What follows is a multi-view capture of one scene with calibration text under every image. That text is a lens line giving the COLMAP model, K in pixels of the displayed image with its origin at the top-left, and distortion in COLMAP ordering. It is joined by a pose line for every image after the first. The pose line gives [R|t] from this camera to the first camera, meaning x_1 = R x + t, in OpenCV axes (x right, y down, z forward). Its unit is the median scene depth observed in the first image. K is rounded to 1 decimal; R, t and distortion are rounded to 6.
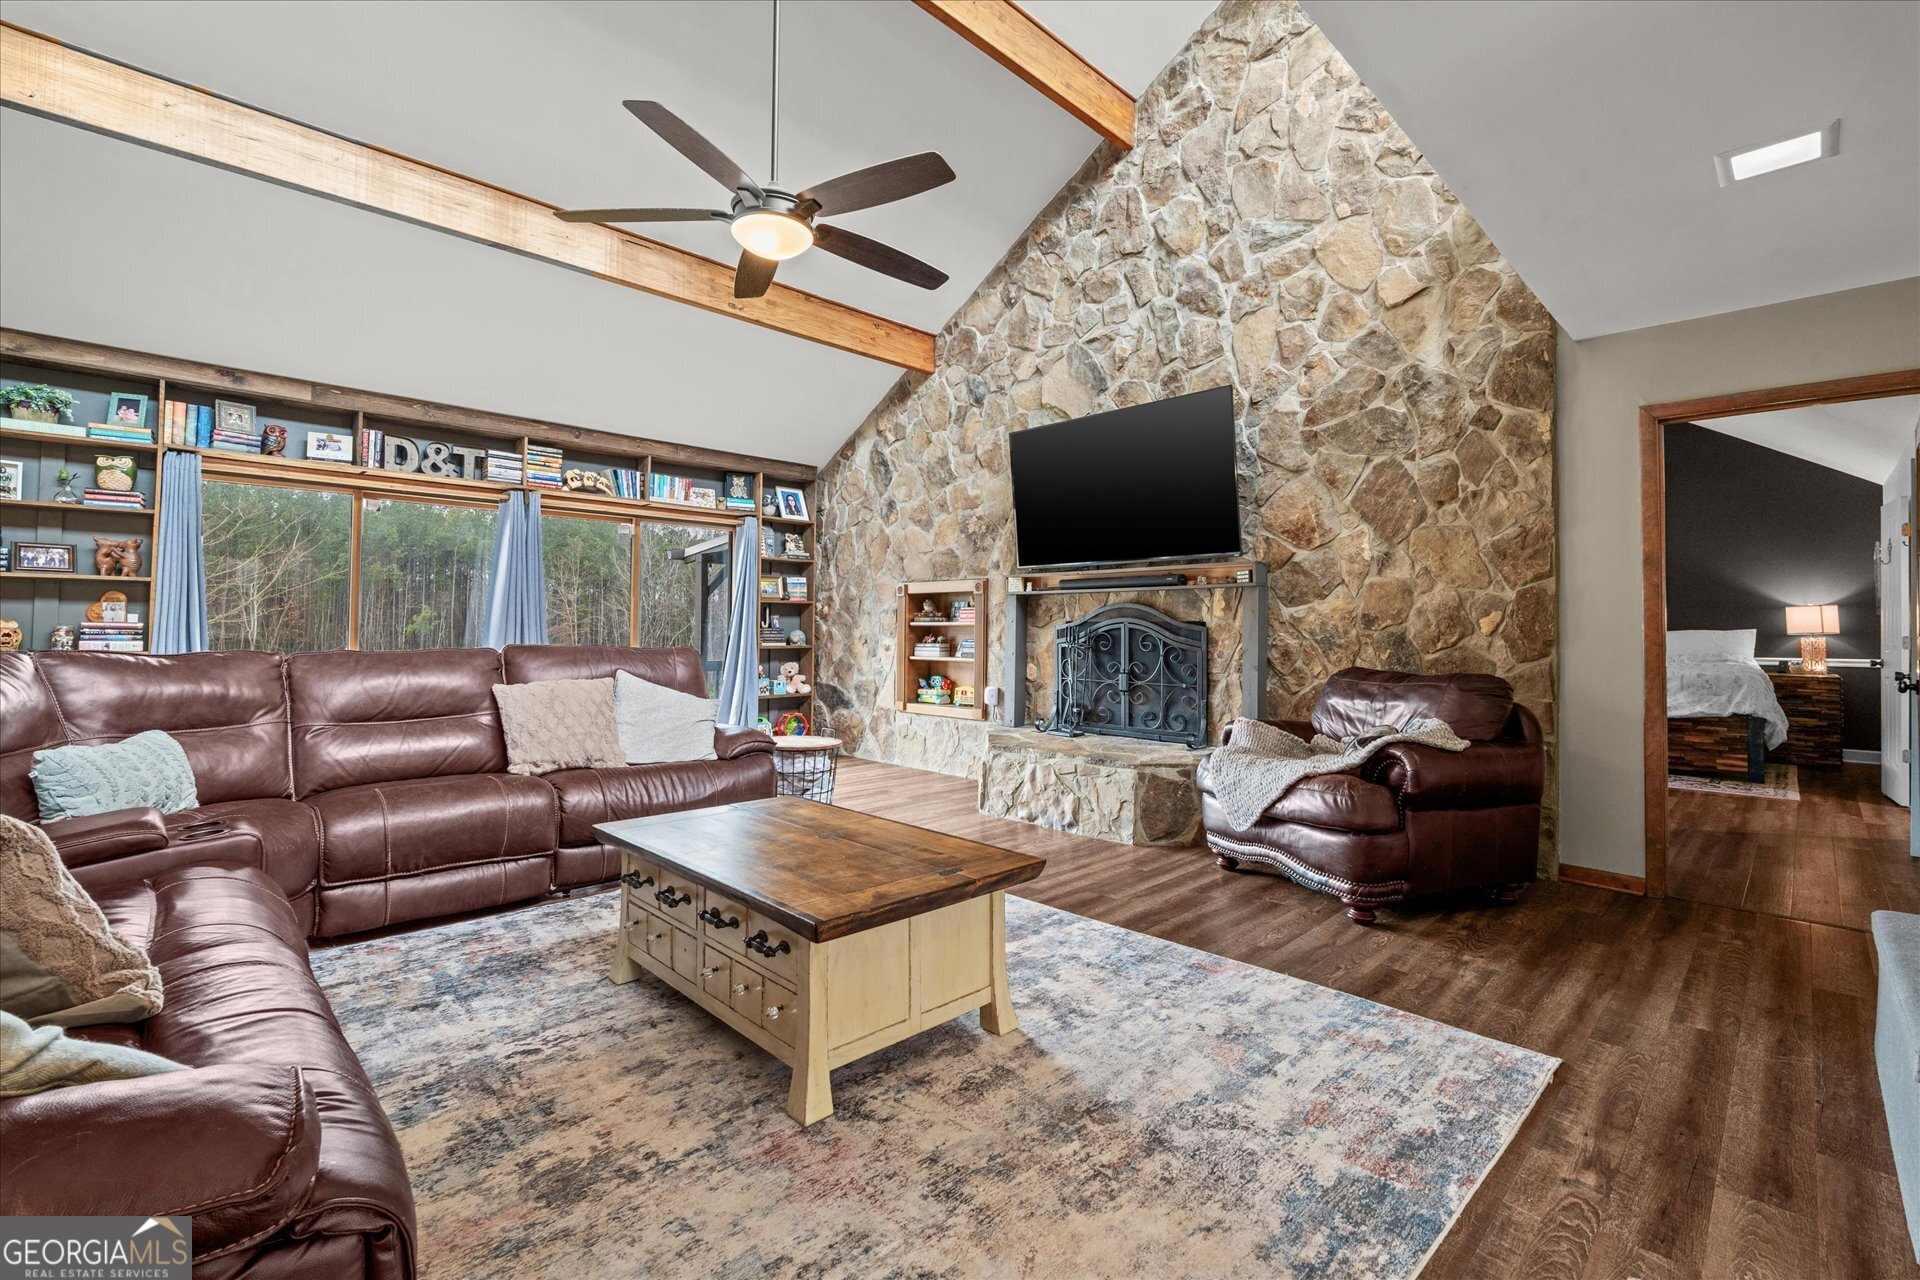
lens RADIAL K [[849.3, 0, 933.5], [0, 849.3, 630.3], [0, 0, 1]] dist [-0.004921, 0.000439]
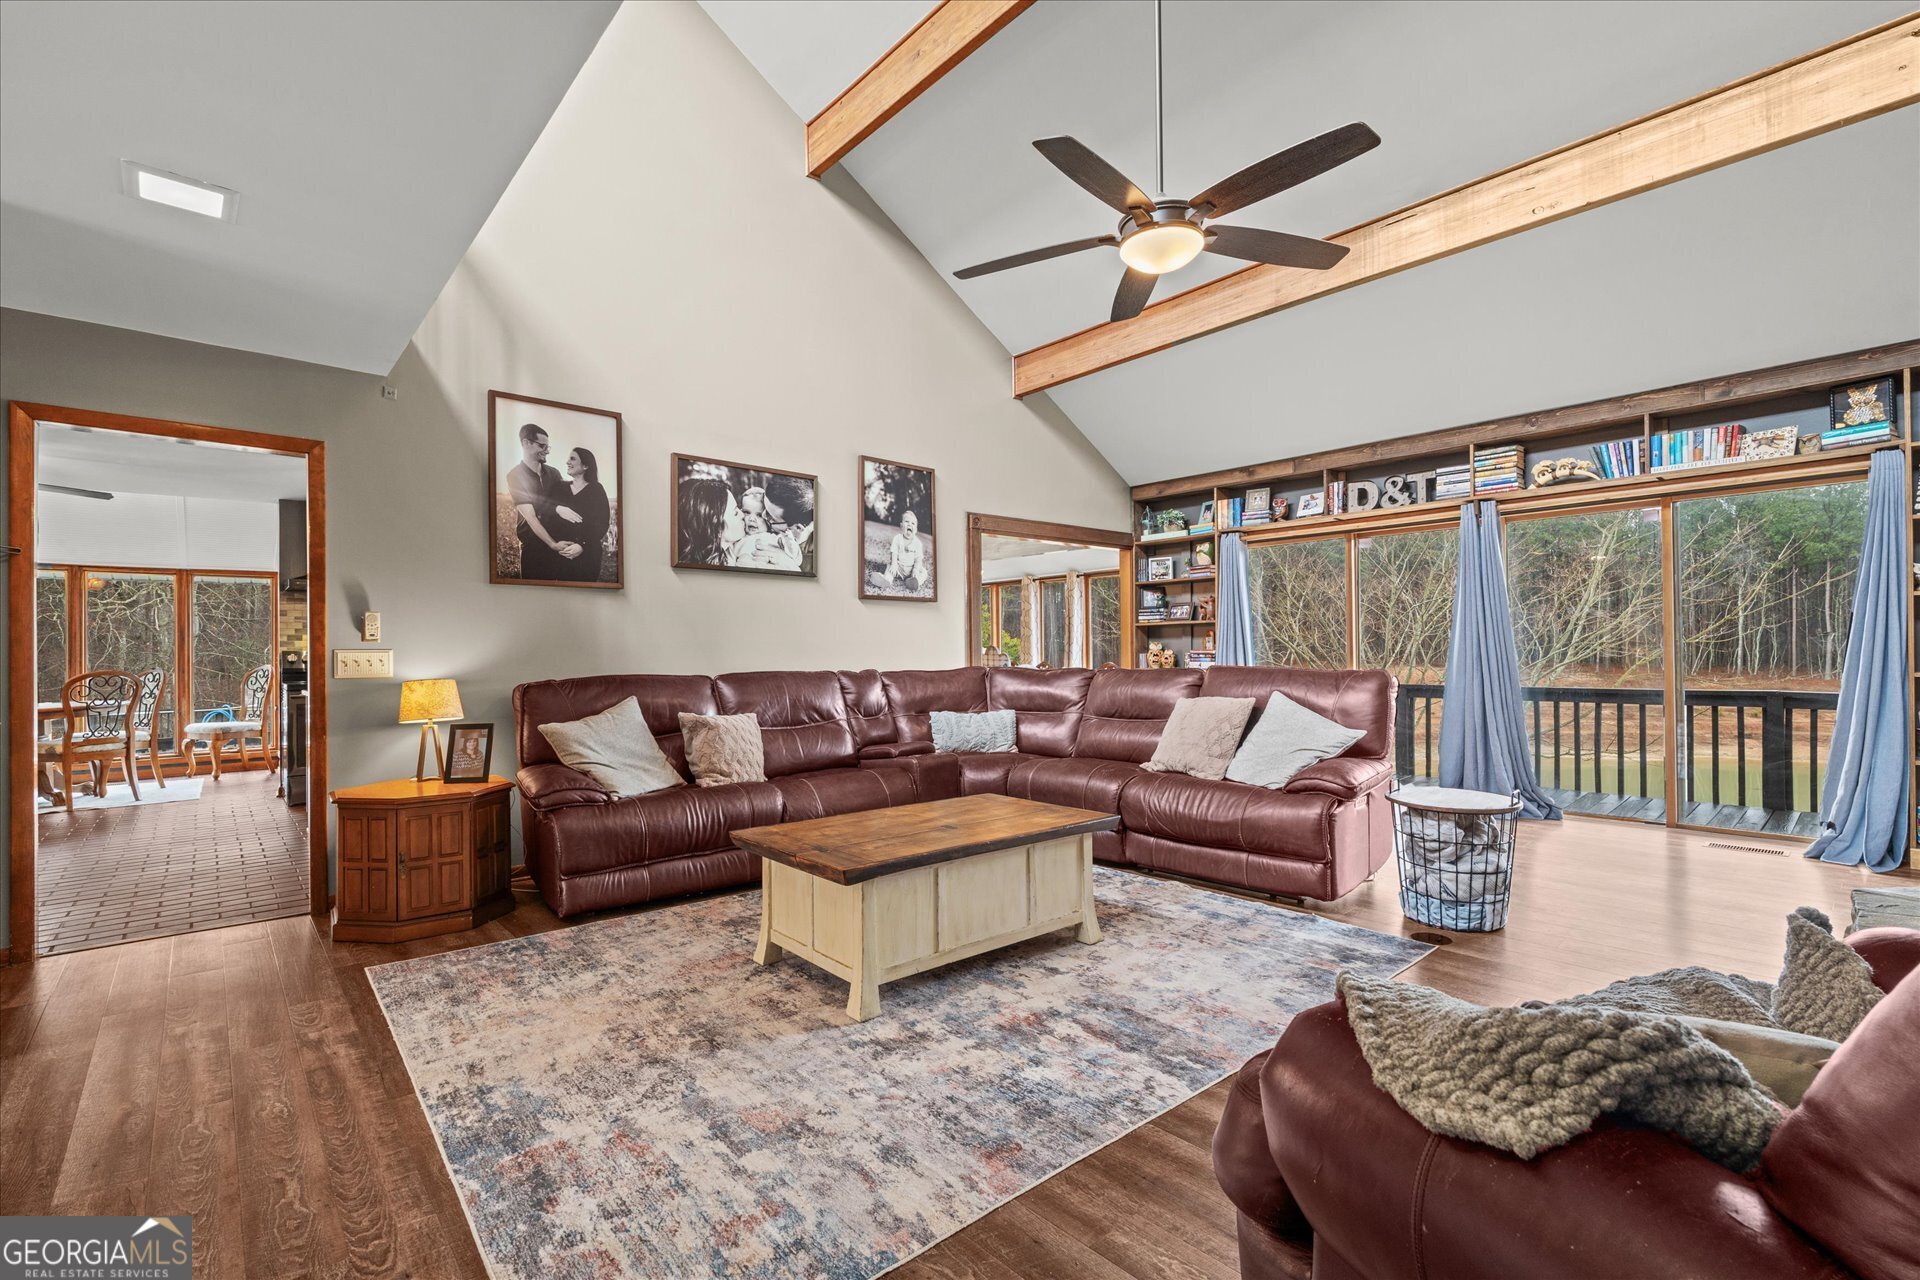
lens RADIAL K [[849.3, 0, 964.3], [0, 849.3, 646.0], [0, 0, 1]] dist [-0.004921, 0.000439]
pose [[-0.040138, -0.017513, -0.999041, 1.314944], [0.010310, 0.999786, -0.017940, 0.015208], [0.999141, -0.011020, -0.039948, 1.321881]]
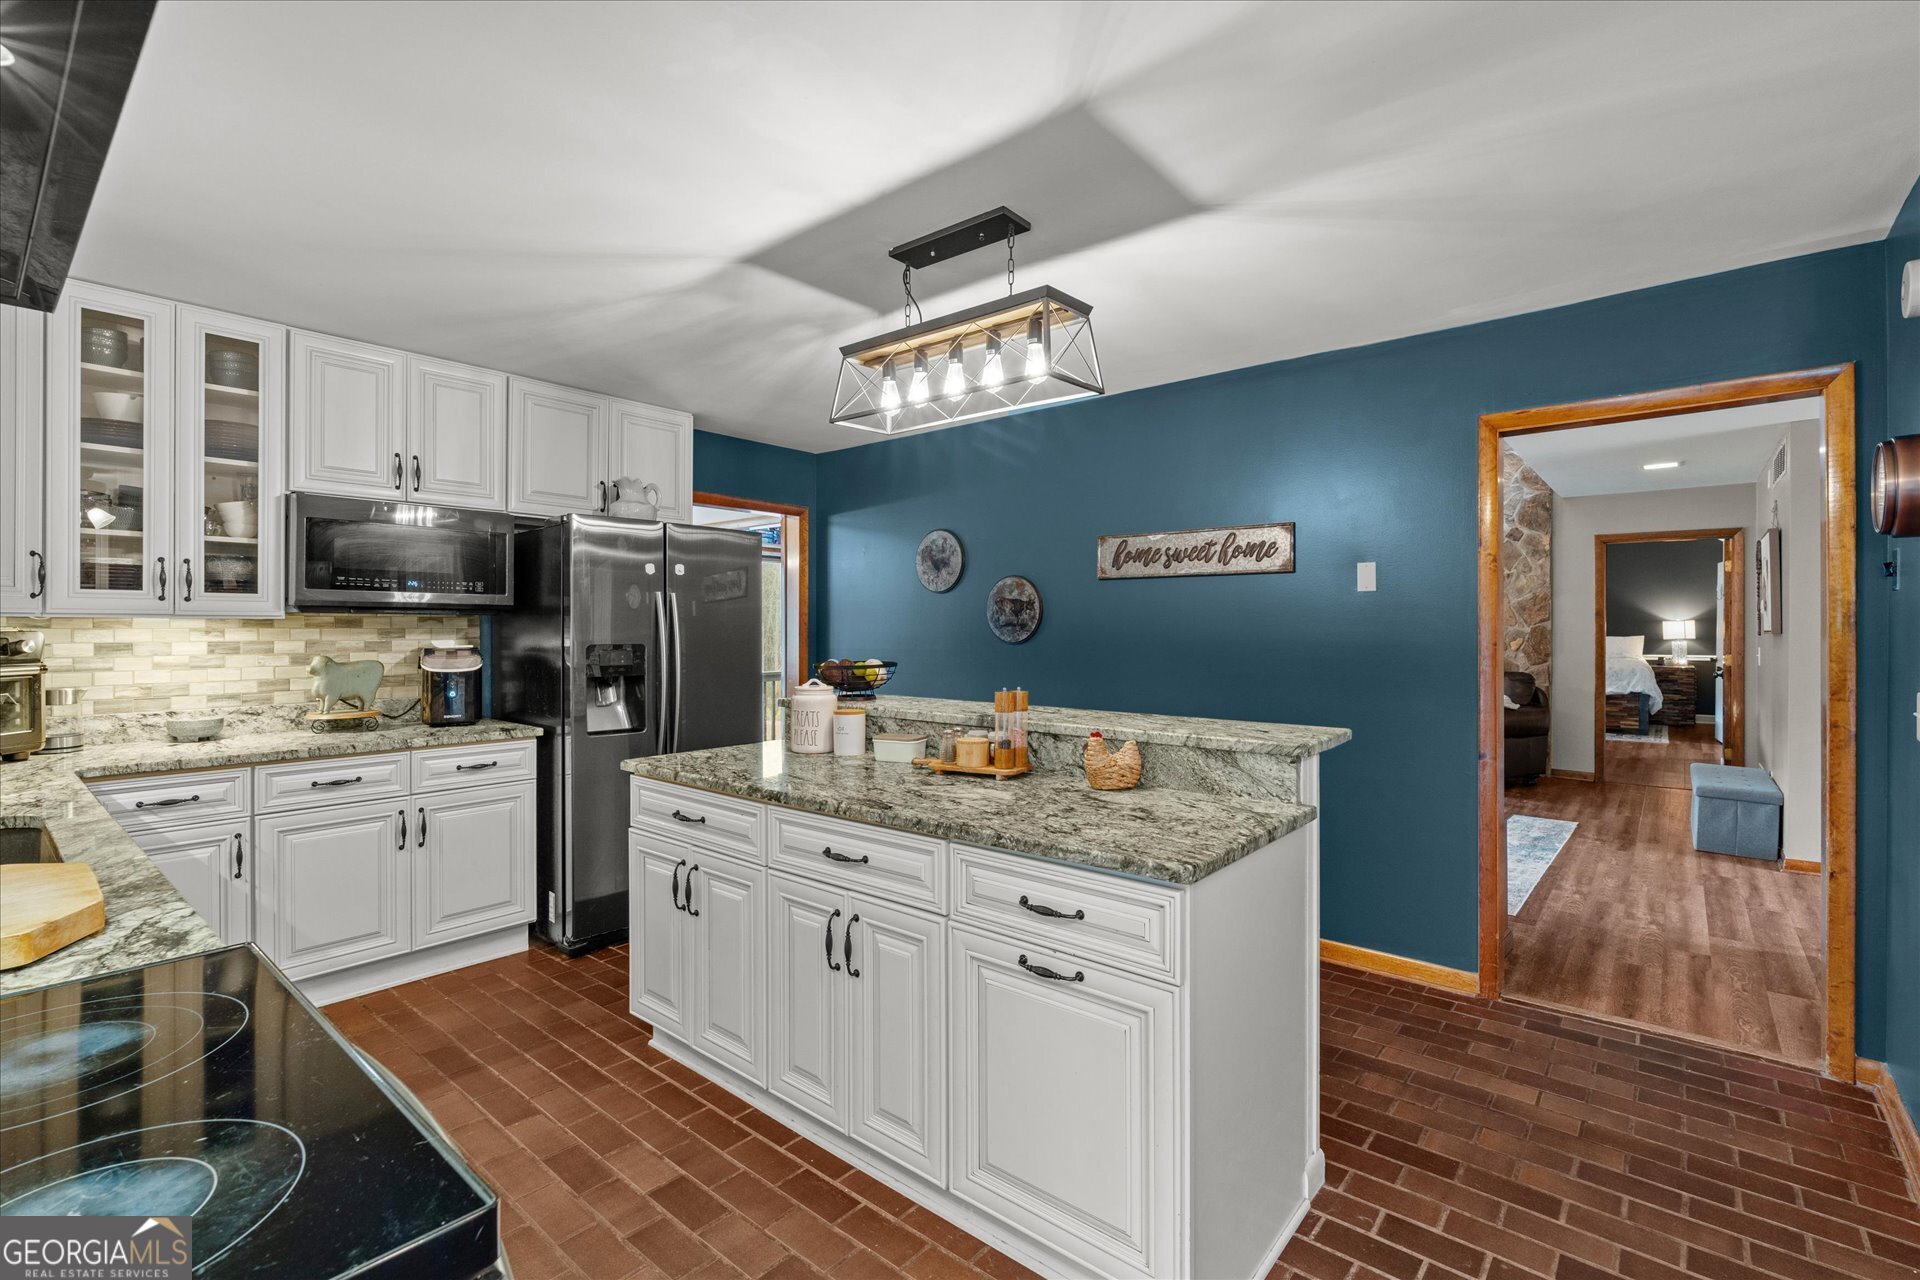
lens RADIAL K [[849.3, 0, 946.0], [0, 849.3, 646.5], [0, 0, 1]] dist [-0.004921, 0.000439]
pose [[0.996284, -0.010242, 0.085522, -0.439419], [0.008007, 0.999618, 0.026437, -0.036482], [-0.085760, -0.025654, 0.995985, -0.439520]]
